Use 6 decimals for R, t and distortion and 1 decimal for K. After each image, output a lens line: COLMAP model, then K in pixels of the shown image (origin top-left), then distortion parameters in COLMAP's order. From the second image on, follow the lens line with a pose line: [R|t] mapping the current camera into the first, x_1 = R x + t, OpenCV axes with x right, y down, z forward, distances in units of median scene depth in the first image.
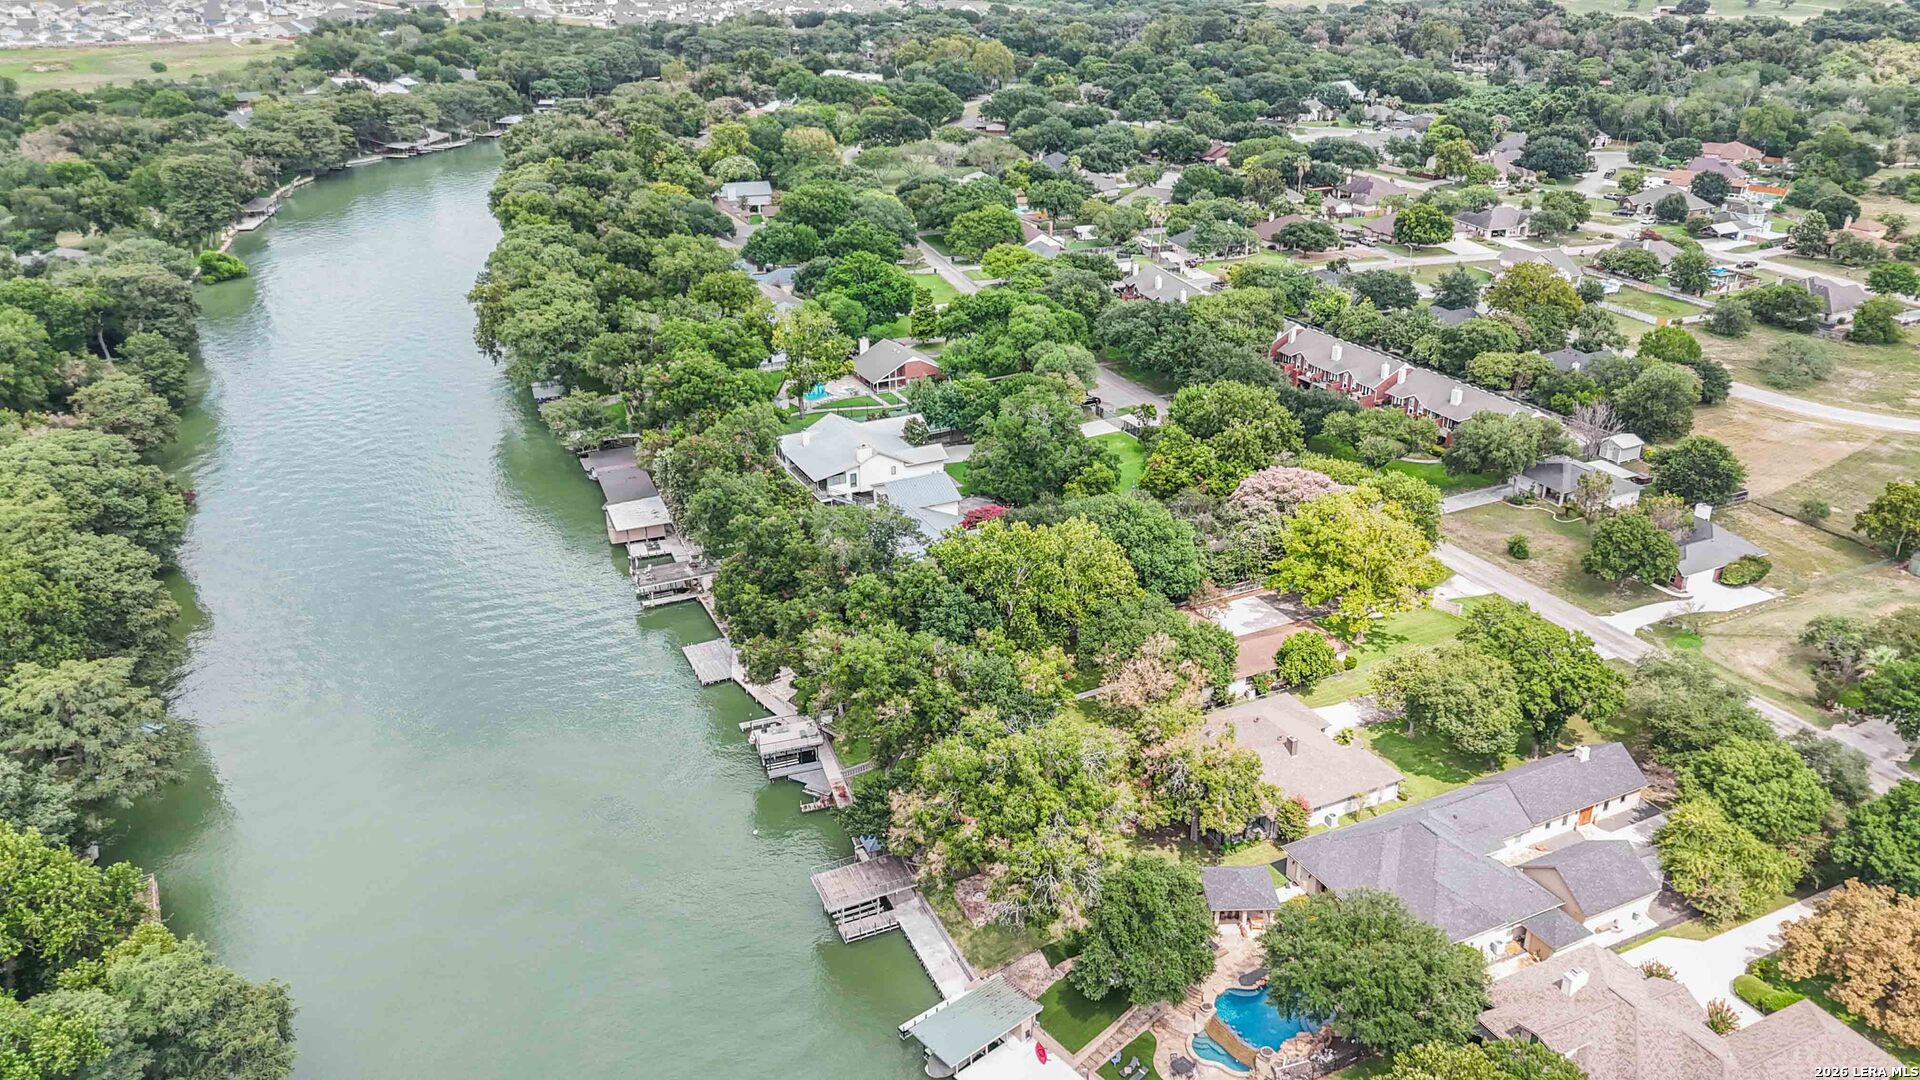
lens RADIAL K [[1417.9, 0, 965.5], [0, 1417.9, 535.3], [0, 0, 1]] dist [0.065721, -0.065341]
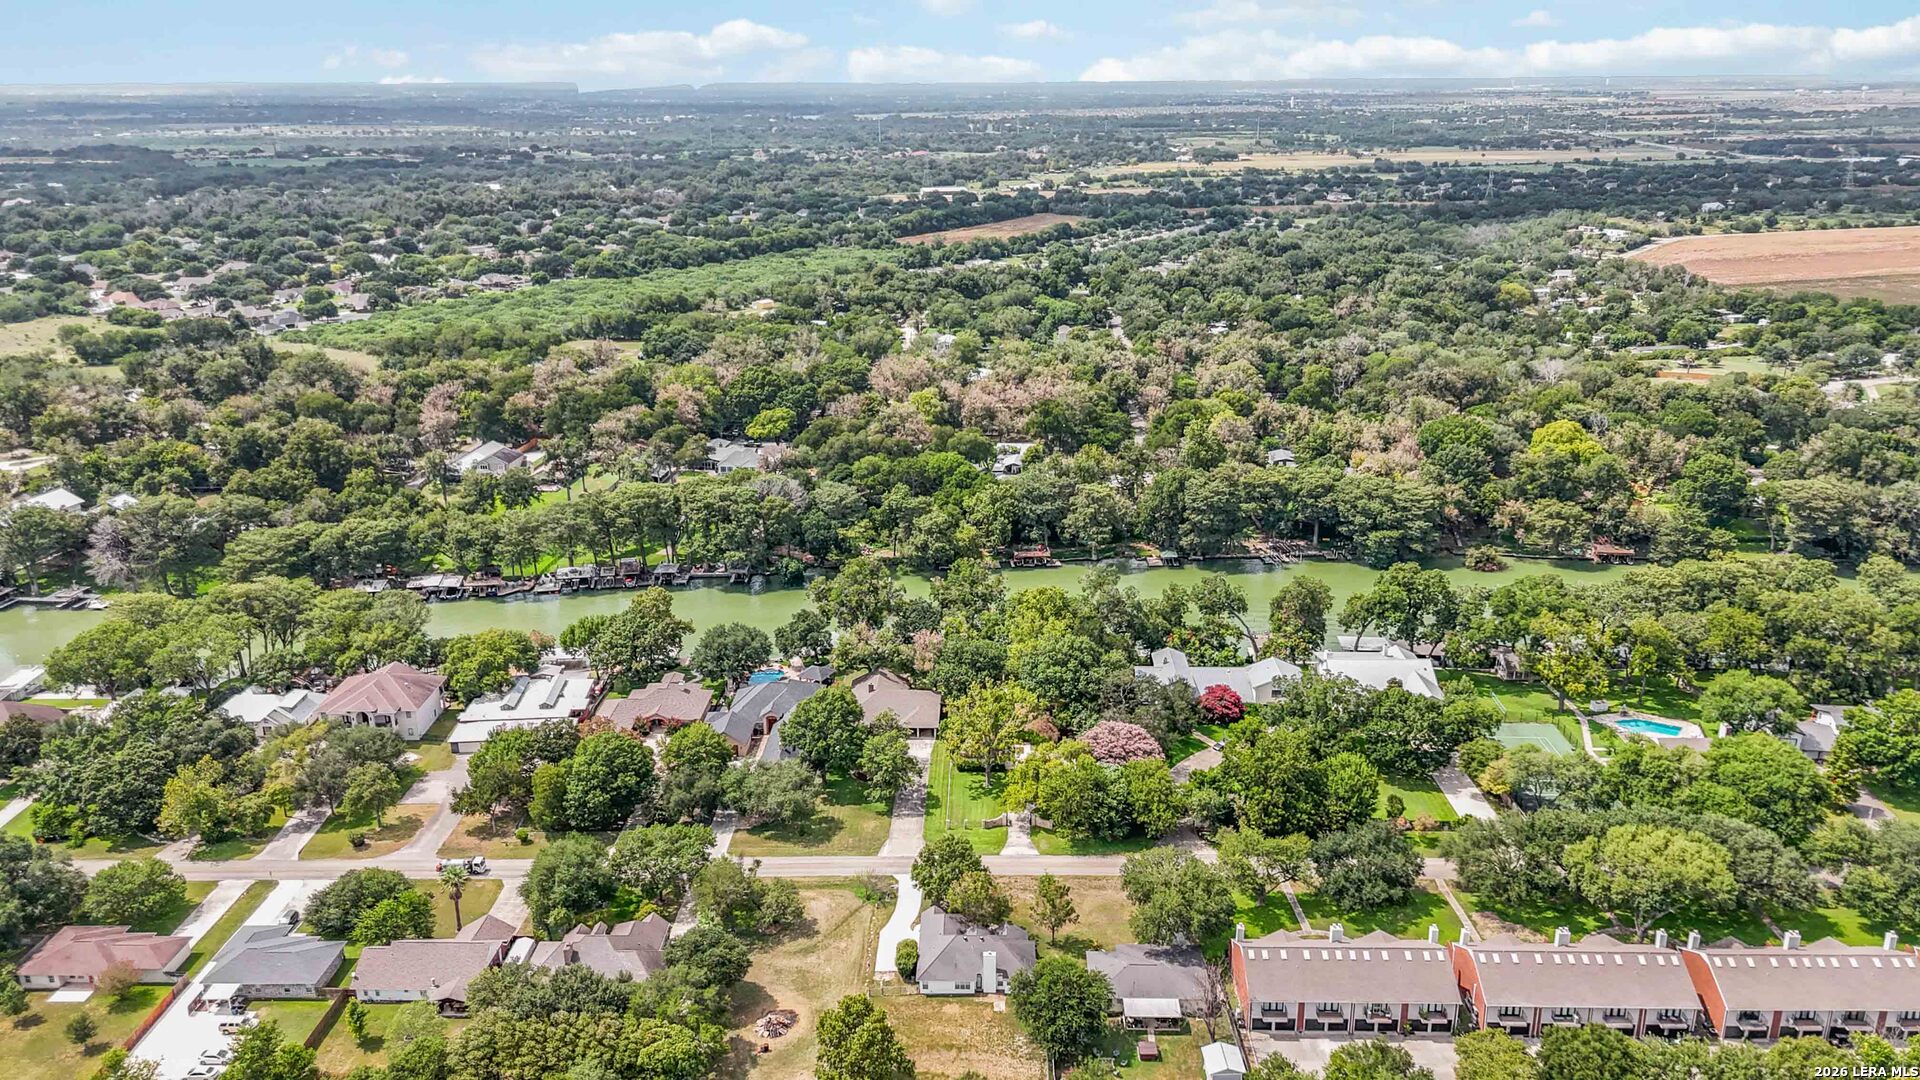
lens RADIAL K [[1426.6, 0, 960.0], [0, 1426.6, 540.0], [0, 0, 1]] dist [0.152679, -0.416243]
pose [[-0.461135, 0.279358, -0.842207, 0.655042], [-0.351723, 0.813852, 0.462533, -0.358040], [0.814644, 0.509514, -0.277039, 0.575511]]
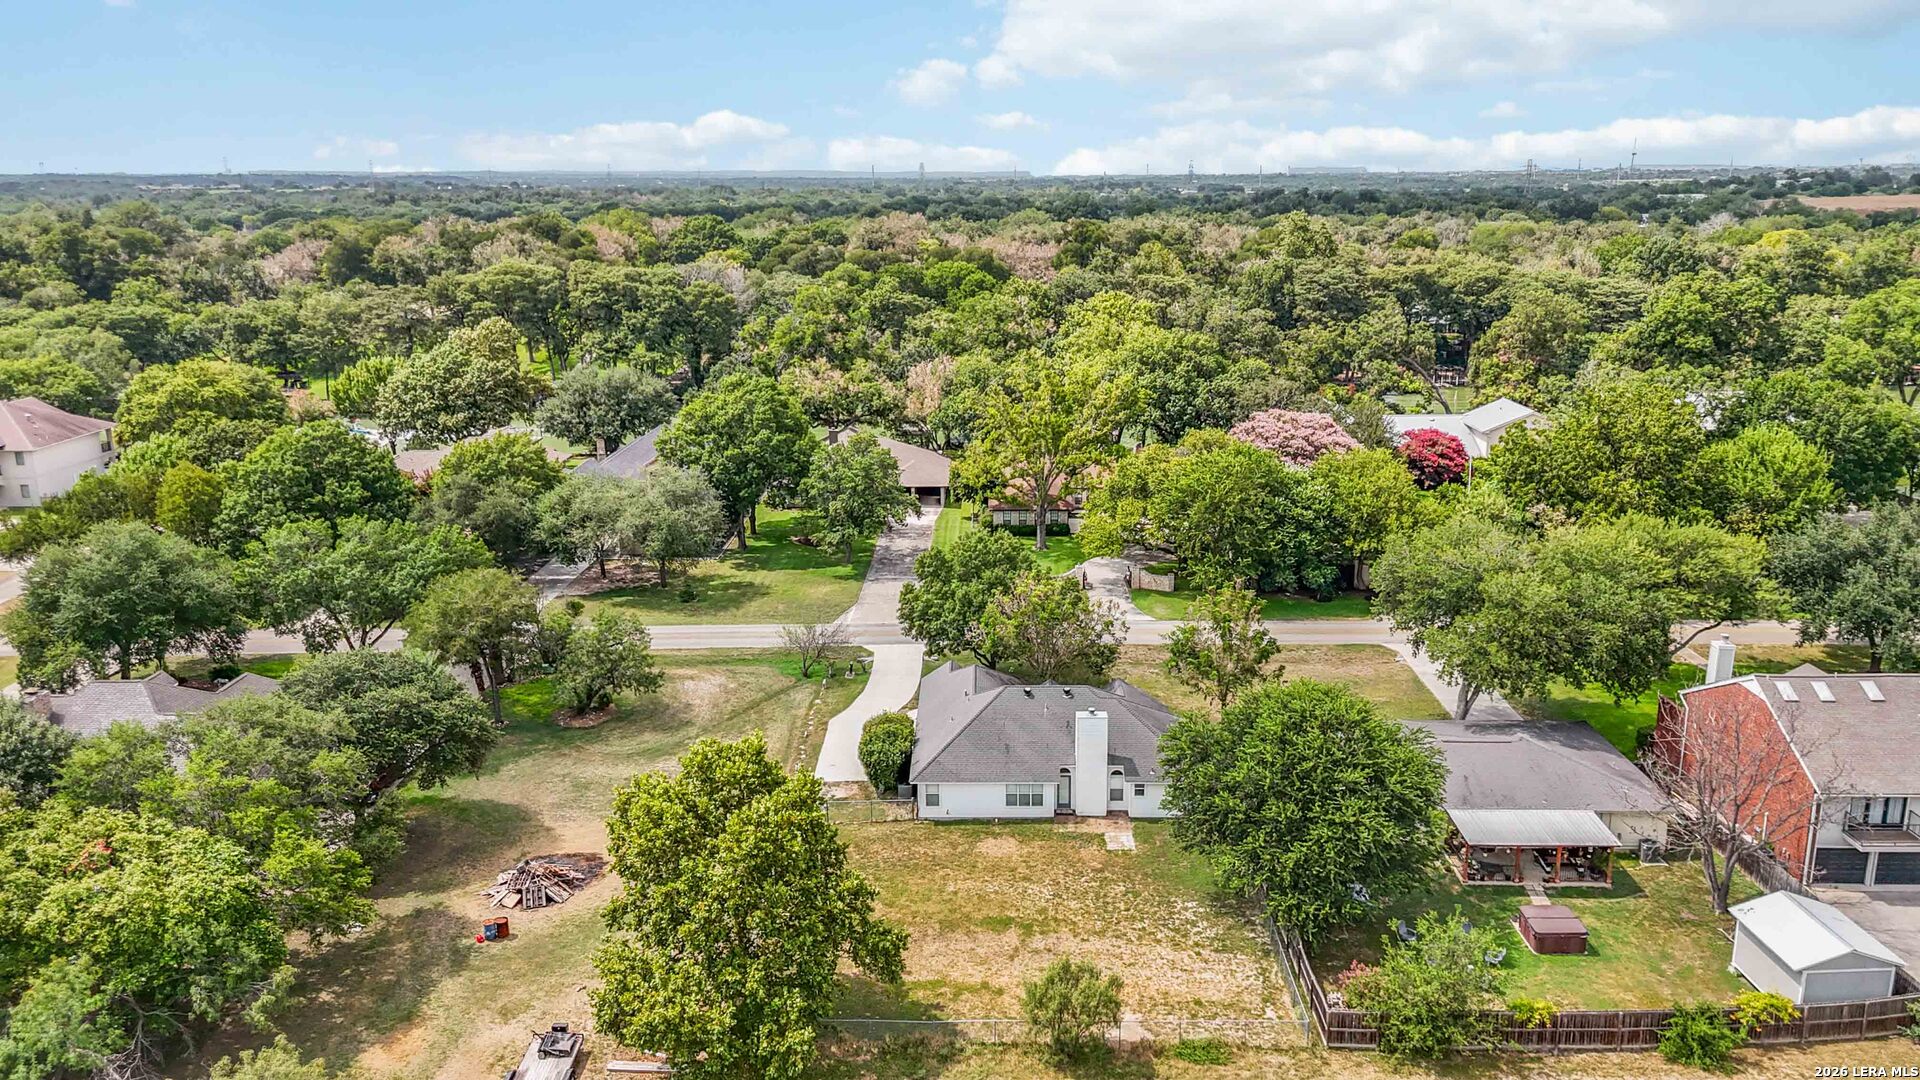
lens RADIAL K [[1417.9, 0, 965.5], [0, 1417.9, 535.3], [0, 0, 1]] dist [0.065721, -0.065341]
pose [[-0.453530, 0.220125, -0.863629, 0.441054], [-0.356572, 0.843268, 0.402187, -0.105730], [0.816803, 0.490350, -0.303957, 0.551804]]
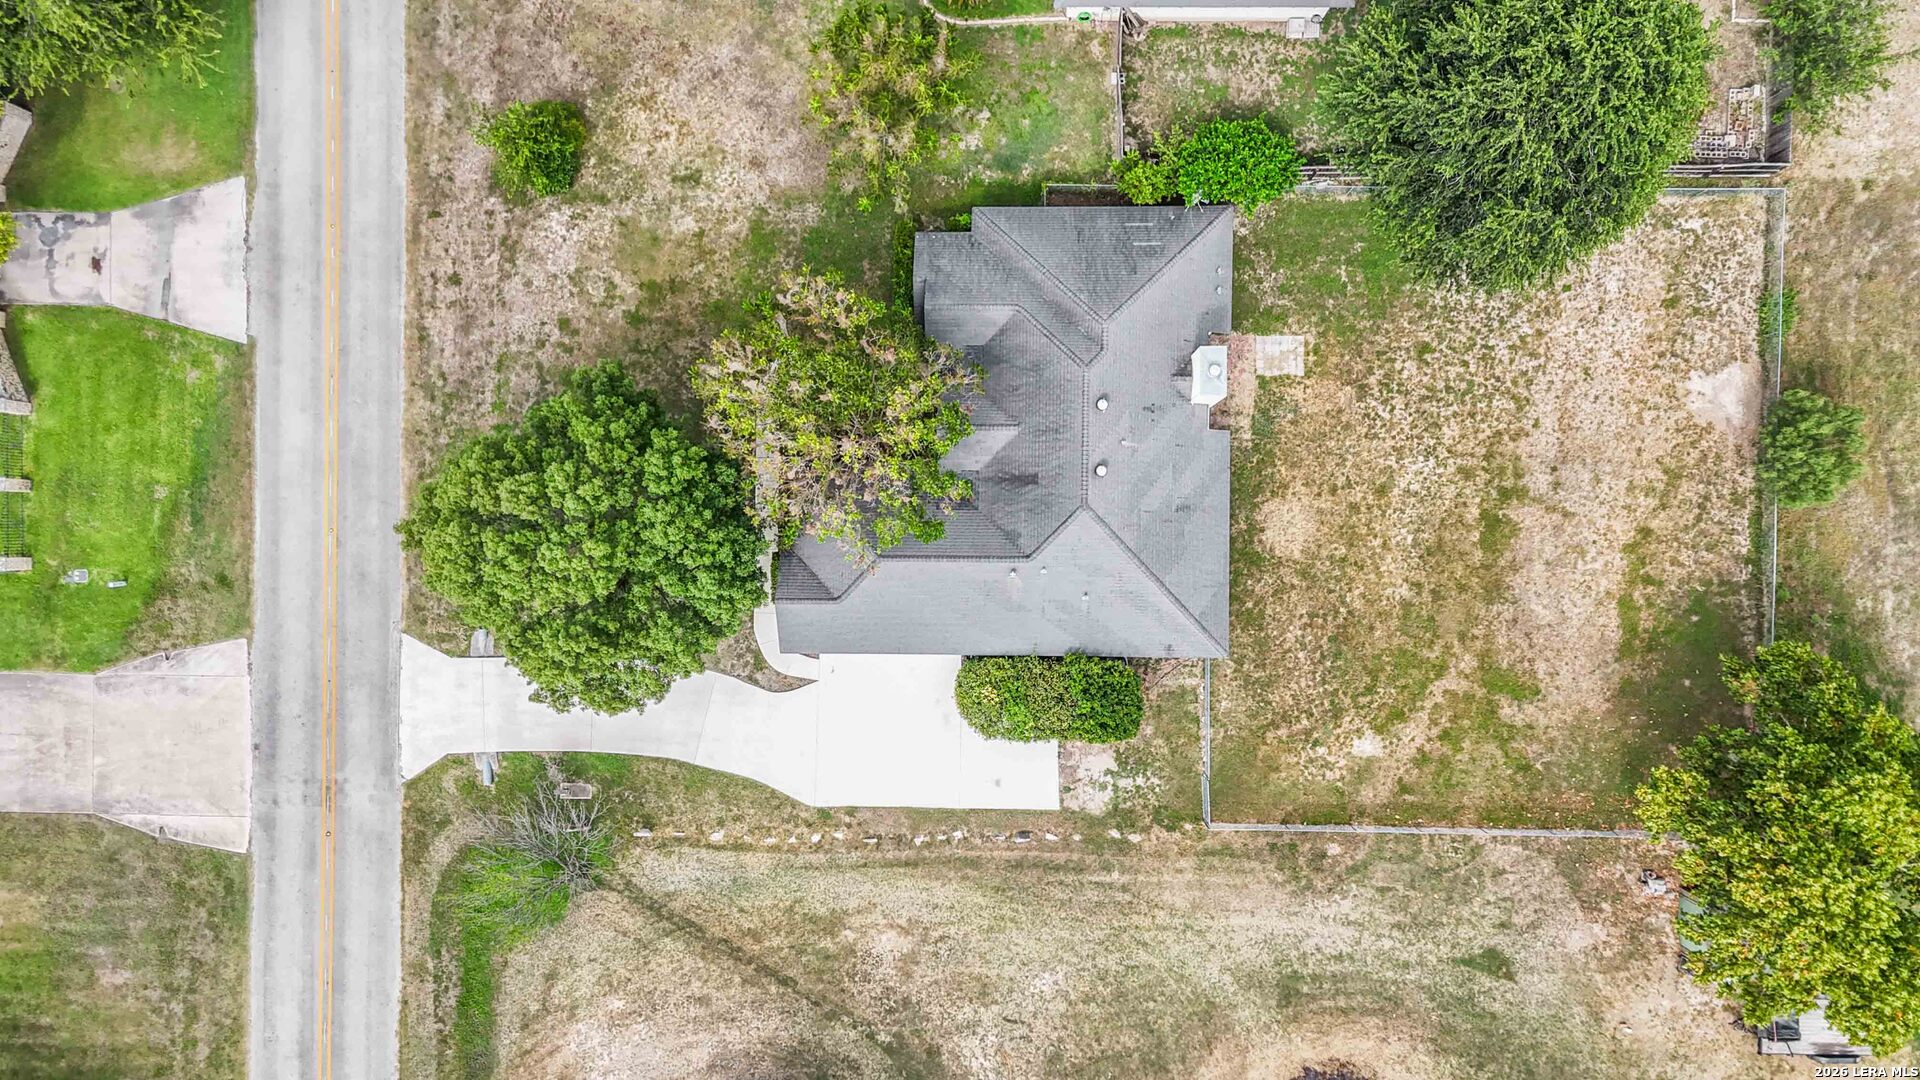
lens RADIAL K [[1417.9, 0, 965.5], [0, 1417.9, 535.3], [0, 0, 1]] dist [0.065721, -0.065341]
pose [[0.892407, 0.450431, -0.026859, 0.255928], [-0.157885, 0.367460, 0.916540, -0.115025], [0.422708, -0.813686, 0.399040, 0.447631]]
